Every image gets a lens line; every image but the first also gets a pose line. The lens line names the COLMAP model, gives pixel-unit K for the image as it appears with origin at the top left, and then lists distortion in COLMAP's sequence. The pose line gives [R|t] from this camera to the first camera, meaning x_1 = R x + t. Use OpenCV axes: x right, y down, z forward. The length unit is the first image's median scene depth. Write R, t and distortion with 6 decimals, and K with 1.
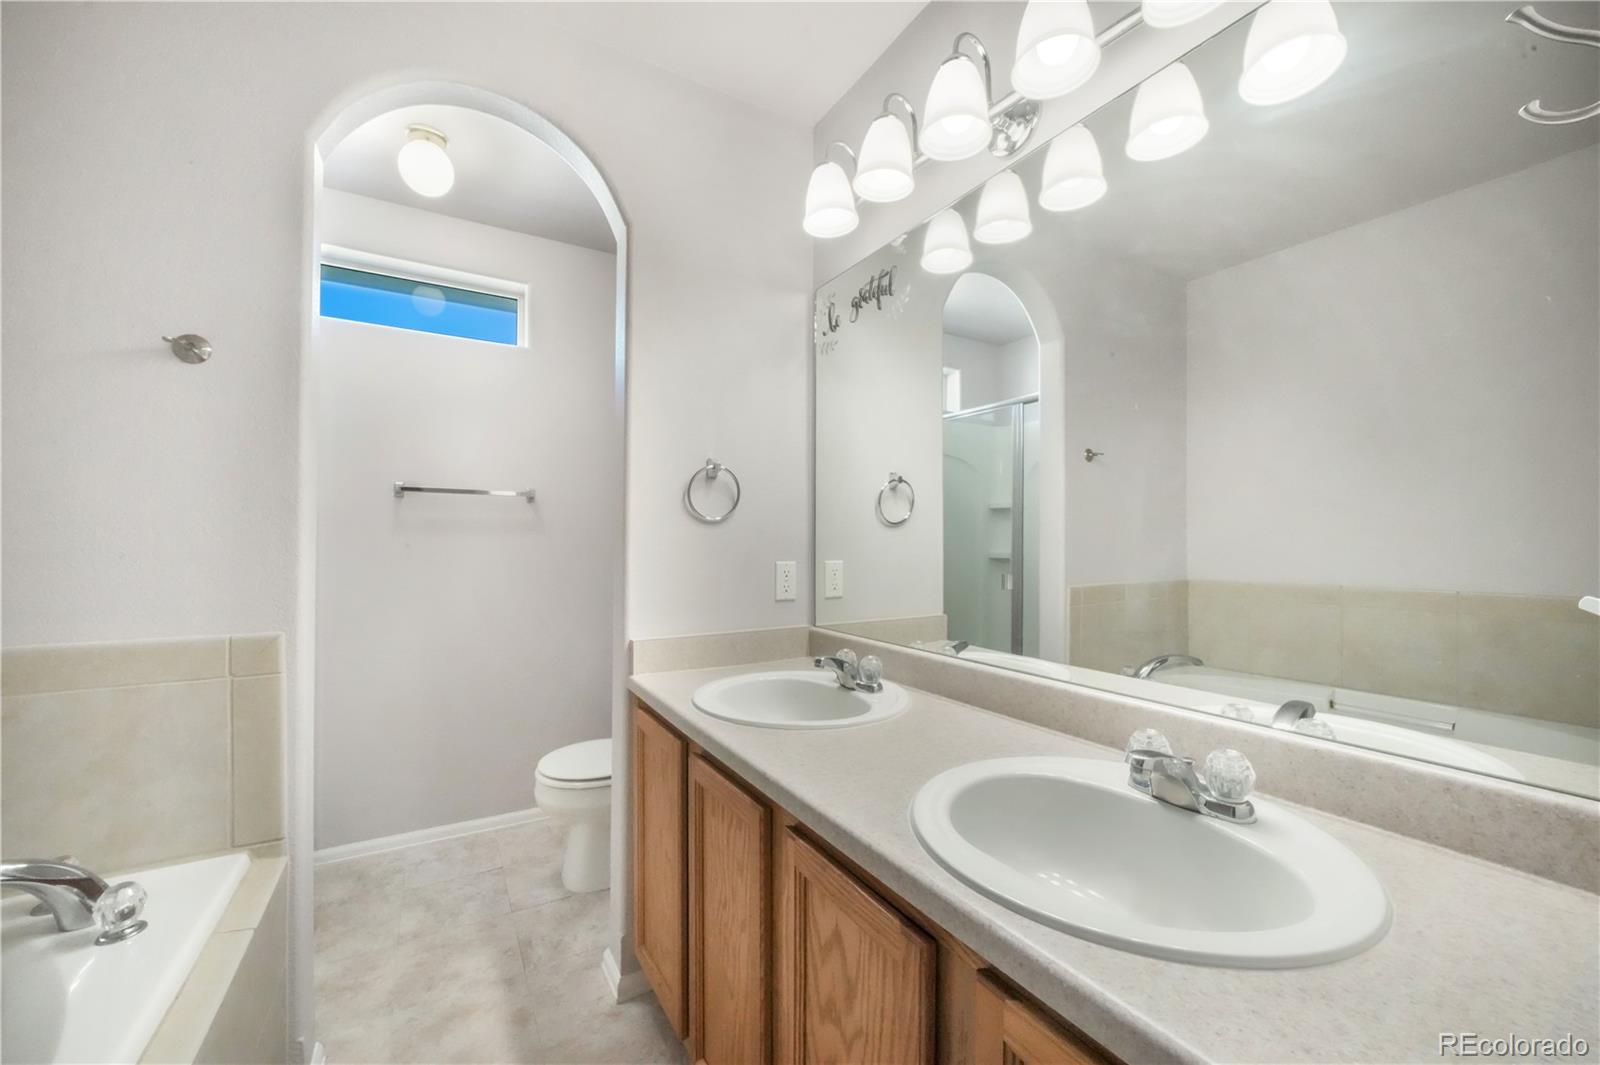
lens RADIAL K [[614.0, 0, 798.0], [0, 614.0, 533.7], [0, 0, 1]] dist [-0.013902, 0.003711]
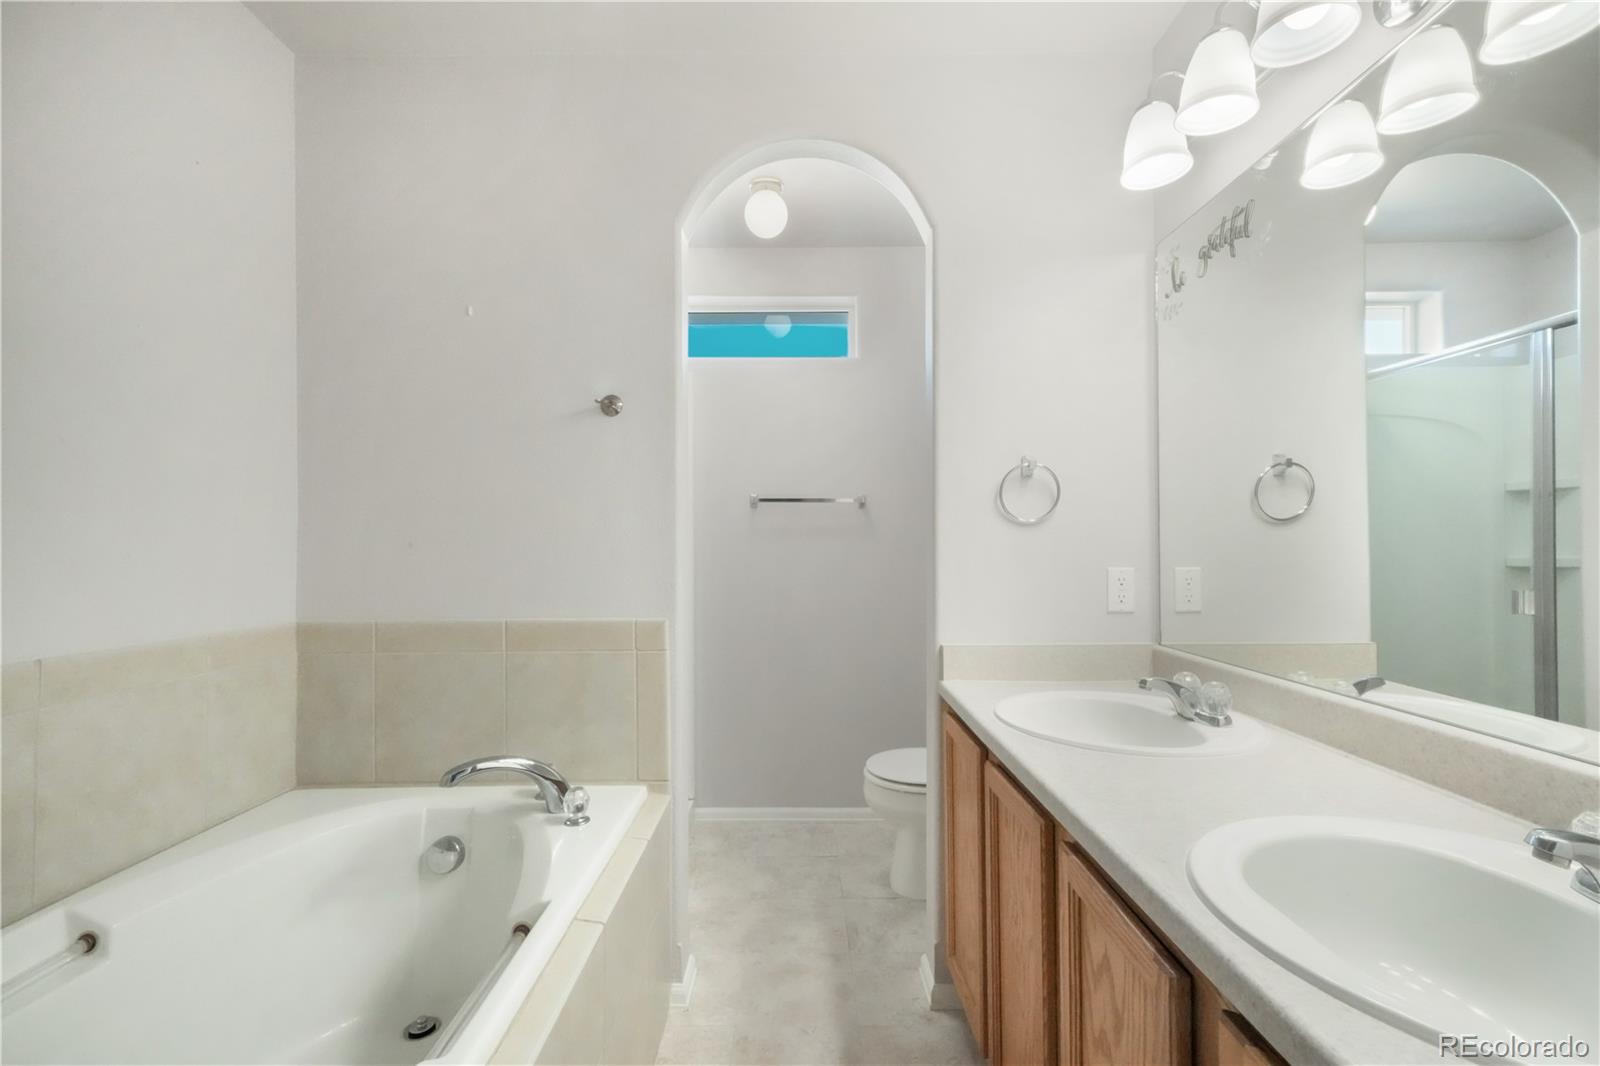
lens RADIAL K [[685.1, 0, 800.0], [0, 685.1, 533.0], [0, 0, 1]] dist [0.008742, -0.000031]
pose [[0.862142, -0.016169, -0.506408, 0.097185], [0.013735, 0.999869, -0.008541, -0.001372], [0.506480, 0.000408, 0.862252, -0.075912]]
